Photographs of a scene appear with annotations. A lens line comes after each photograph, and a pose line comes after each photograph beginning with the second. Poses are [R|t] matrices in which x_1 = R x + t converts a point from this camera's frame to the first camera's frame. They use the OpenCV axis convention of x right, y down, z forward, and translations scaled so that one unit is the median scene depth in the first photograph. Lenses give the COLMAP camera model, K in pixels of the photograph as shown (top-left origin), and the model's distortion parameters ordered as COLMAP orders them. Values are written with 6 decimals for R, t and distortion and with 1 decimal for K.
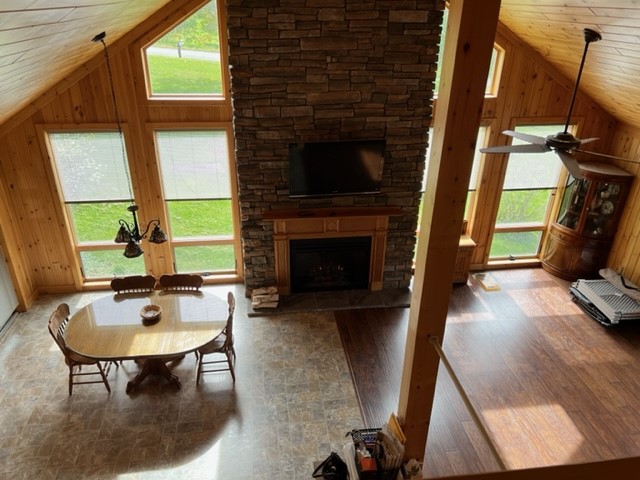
lens RADIAL K [[482.5, 0, 316.5], [0, 482.5, 244.4], [0, 0, 1]] dist [-0.003435, -0.018328]
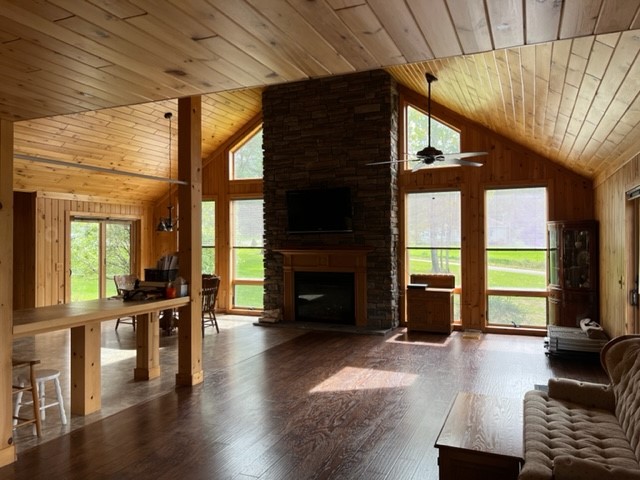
lens RADIAL K [[482.5, 0, 322.9], [0, 482.5, 238.0], [0, 0, 1]] dist [-0.003435, -0.018328]
pose [[0.861136, -0.019368, -0.508005, 0.751601], [-0.218029, 0.888637, -0.403469, 0.466318], [0.459246, 0.458202, 0.761015, -0.011026]]
